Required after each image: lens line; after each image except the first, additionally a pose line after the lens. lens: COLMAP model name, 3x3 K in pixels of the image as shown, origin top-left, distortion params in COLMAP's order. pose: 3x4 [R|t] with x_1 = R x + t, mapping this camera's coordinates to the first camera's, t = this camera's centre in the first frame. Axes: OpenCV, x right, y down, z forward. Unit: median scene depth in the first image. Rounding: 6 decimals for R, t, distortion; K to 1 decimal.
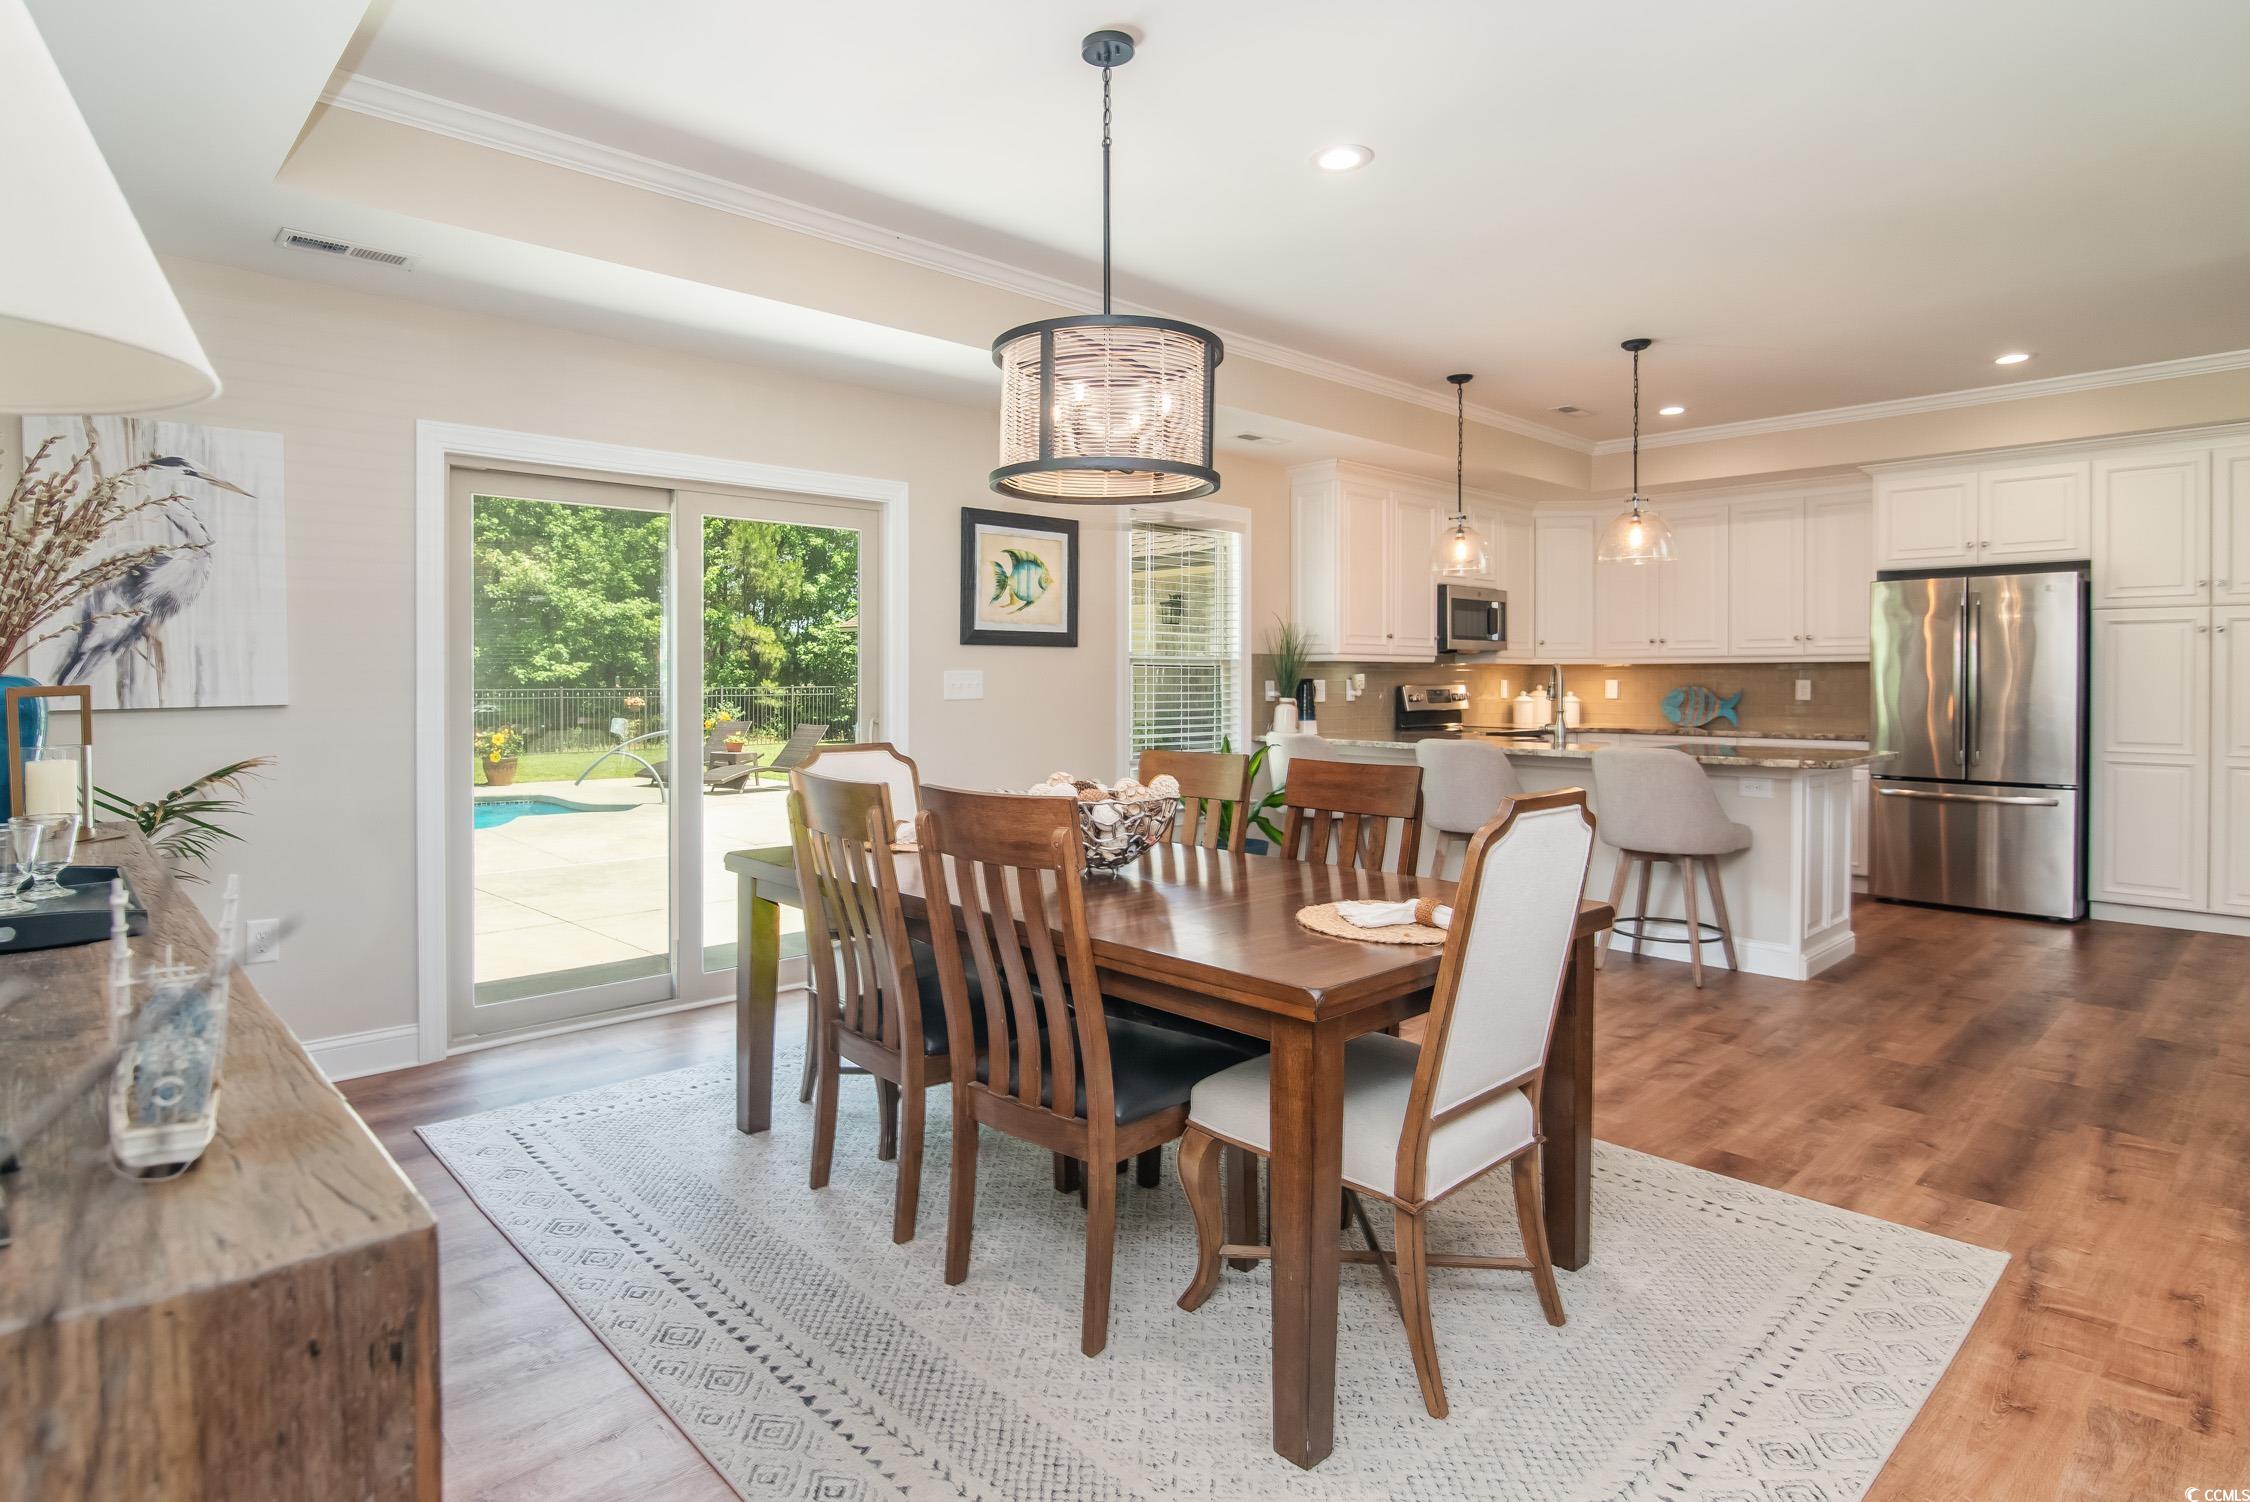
lens RADIAL K [[1186.8, 0, 1075.7], [0, 1186.8, 689.1], [0, 0, 1]] dist [-0.020058, 0.000305]
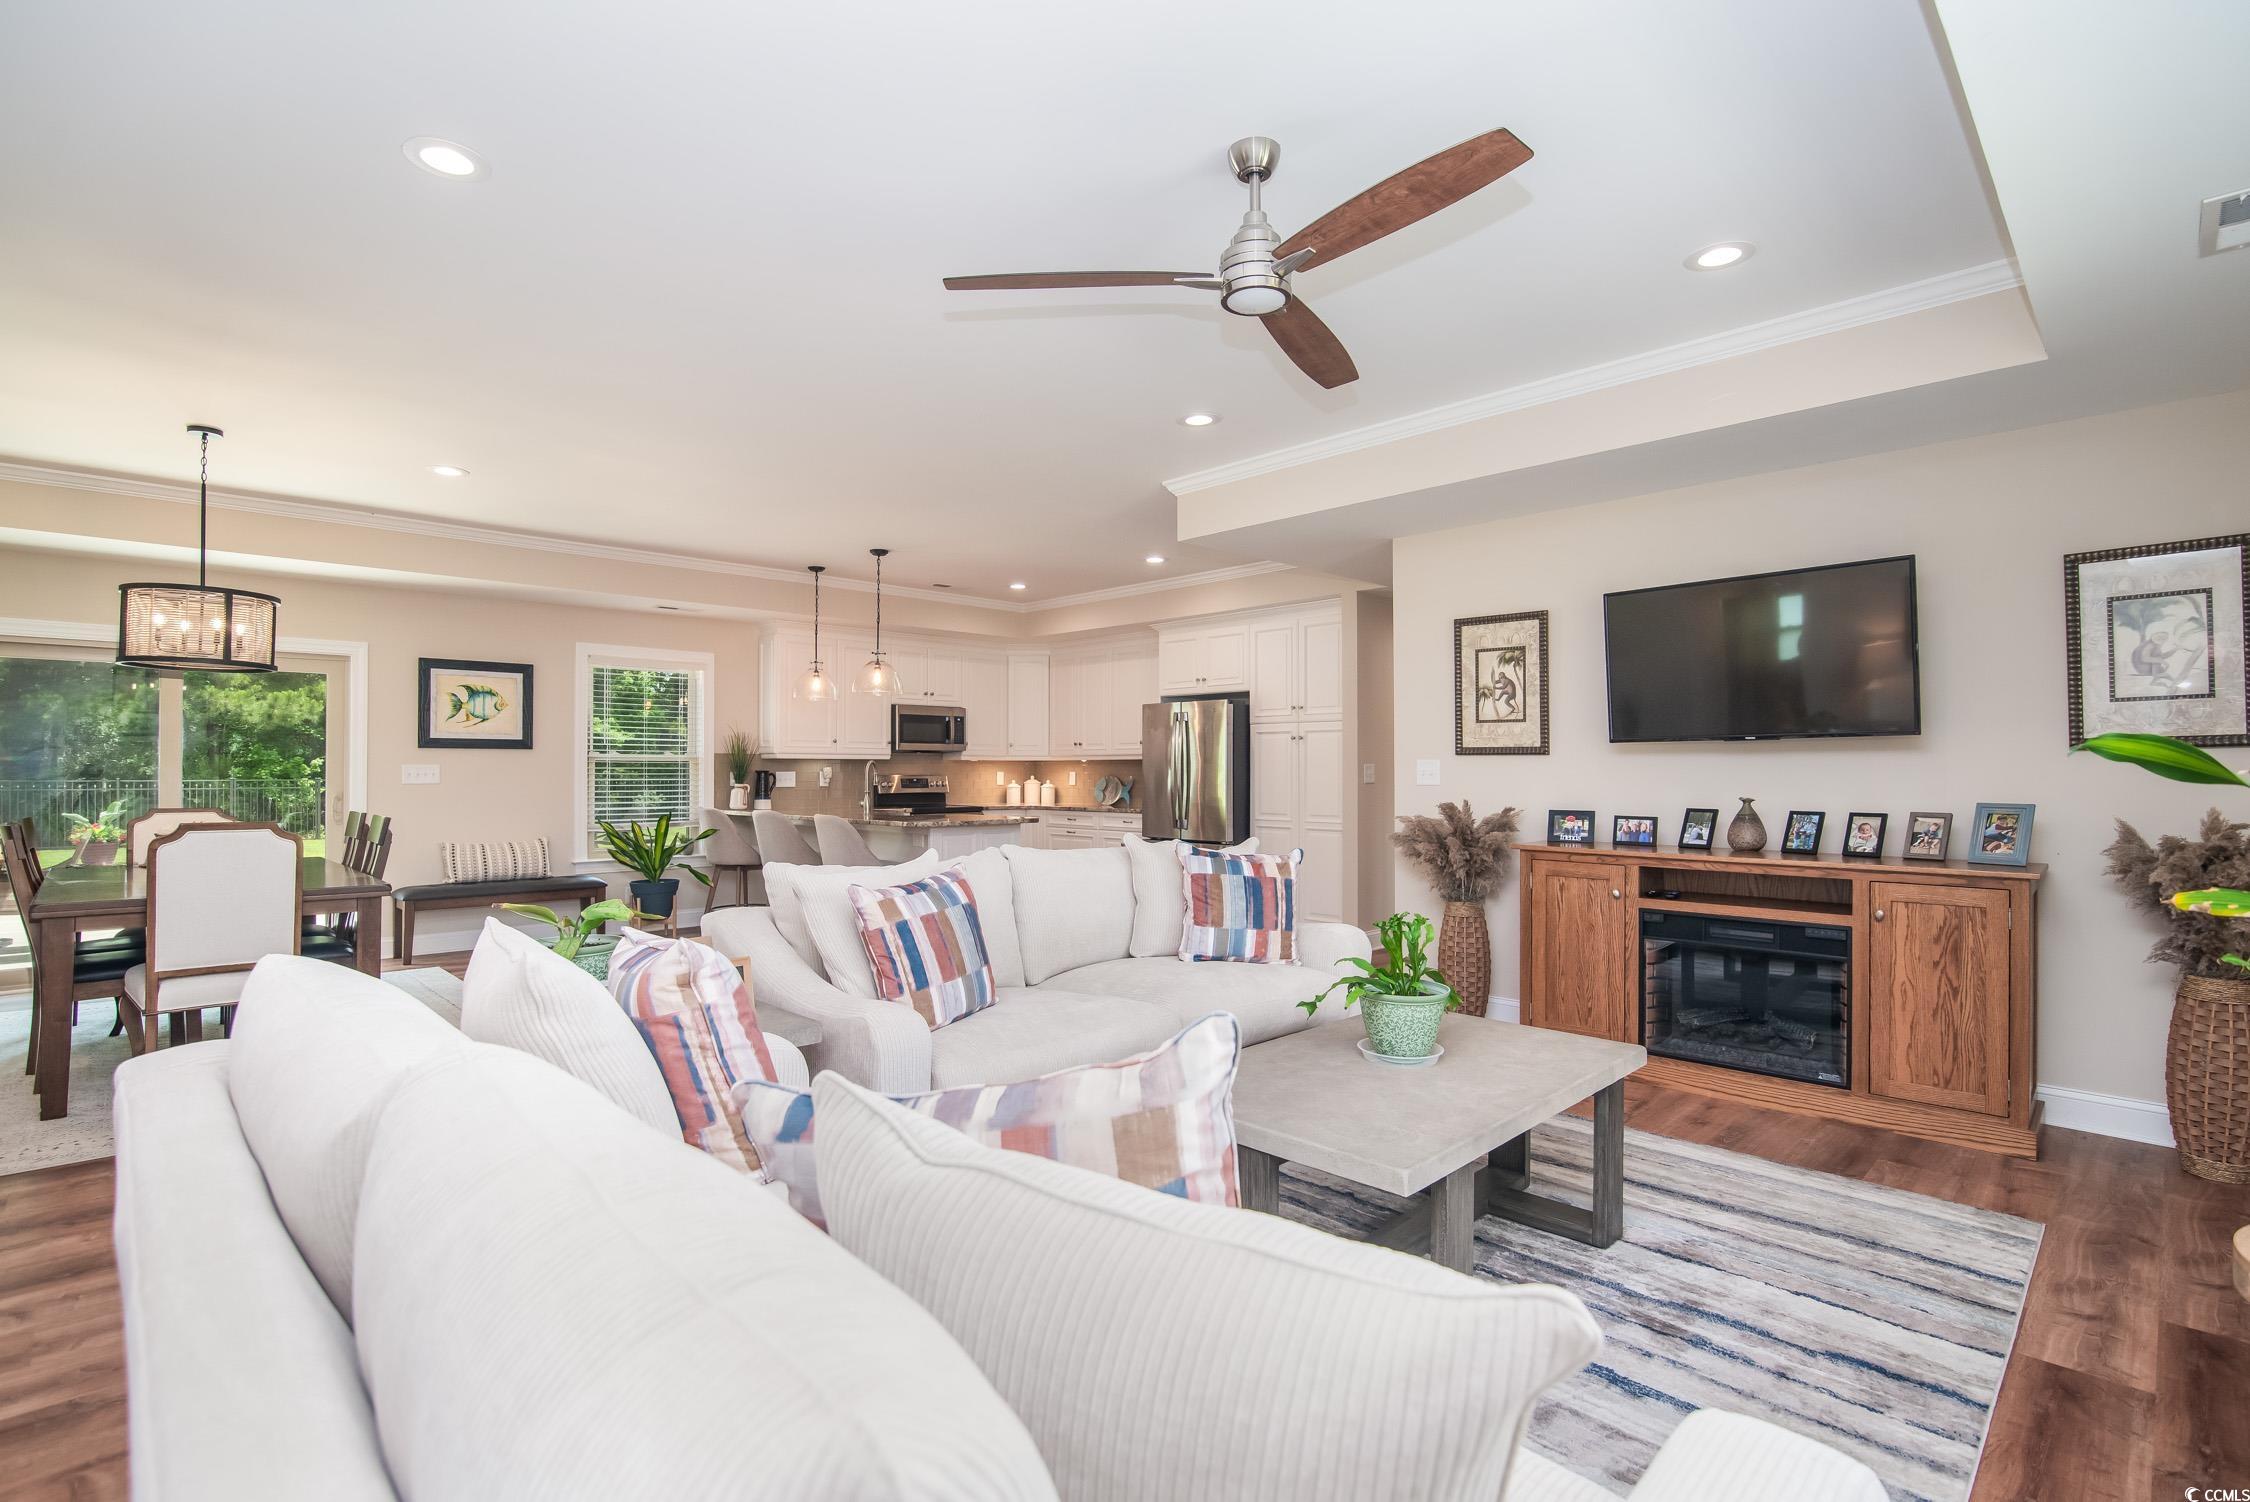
lens RADIAL K [[1045.4, 0, 1130.4], [0, 1045.4, 754.7], [0, 0, 1]] dist [-0.018634, -0.000080]
pose [[0.998756, -0.001217, 0.049853, 0.662588], [0.002614, 0.999605, -0.027967, 0.009745], [-0.049799, 0.028063, 0.998365, -0.328644]]
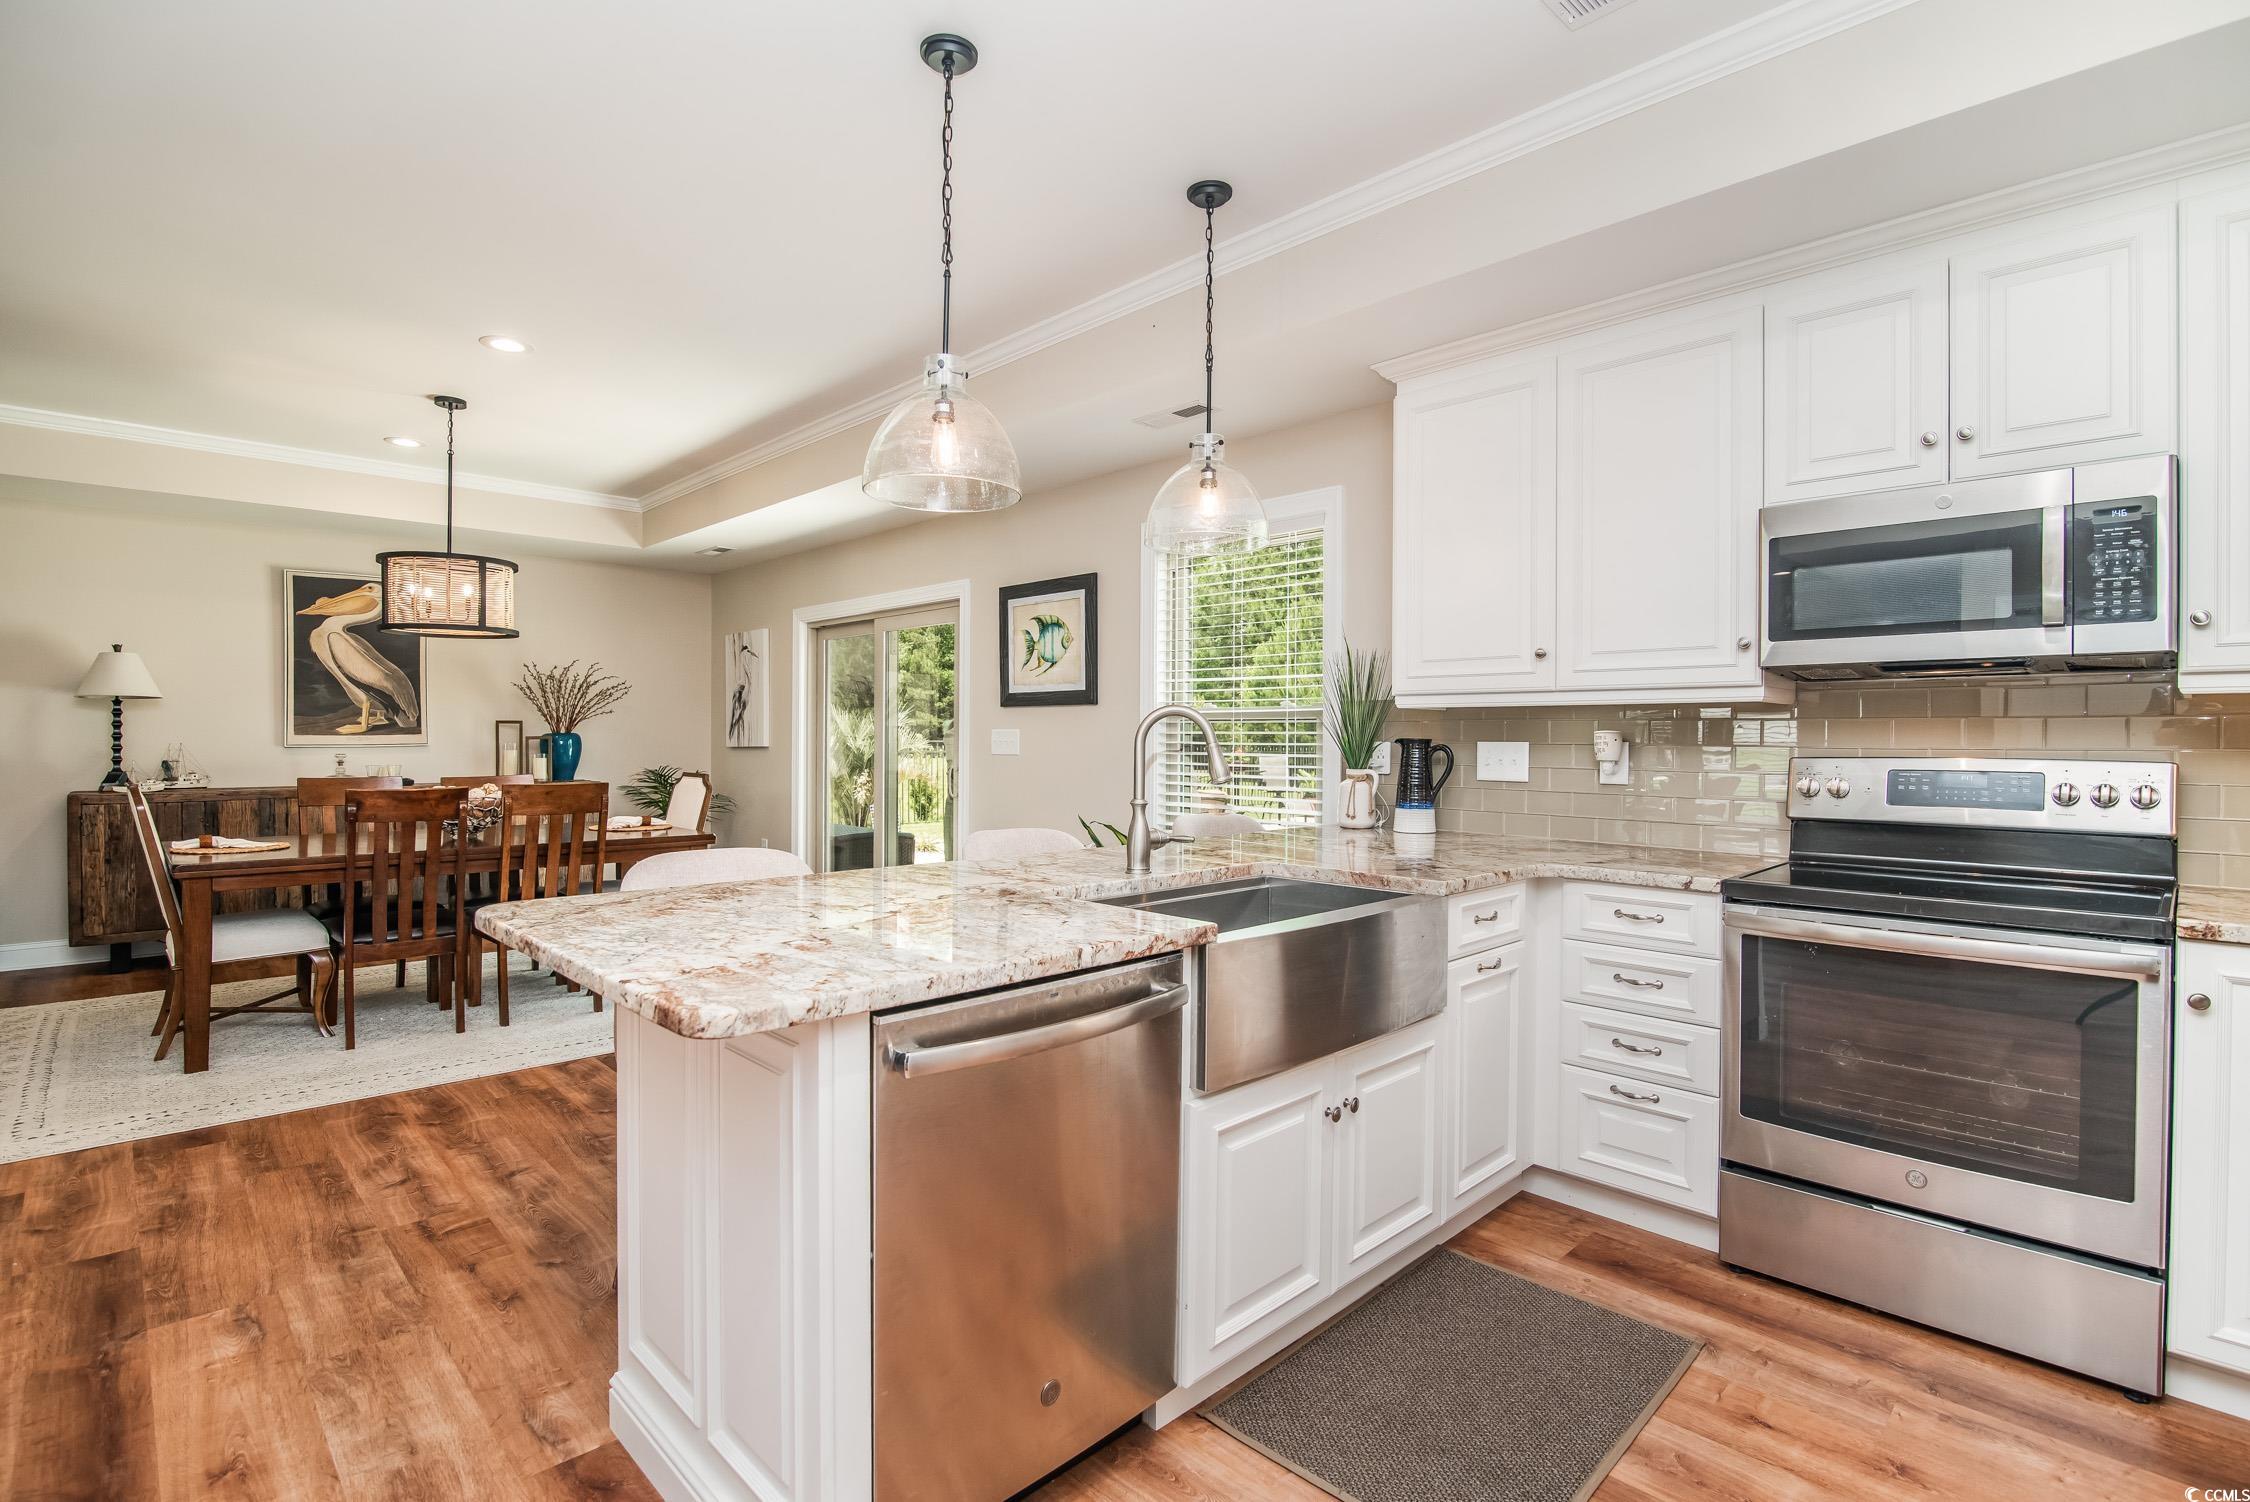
lens RADIAL K [[1075.2, 0, 1126.6], [0, 1075.2, 743.9], [0, 0, 1]] dist [-0.012938, 0.000361]
pose [[0.023670, 0.004331, -0.999710, 0.837341], [-0.015673, 0.999869, 0.003961, -0.007047], [0.999597, 0.015574, 0.023734, 0.968786]]
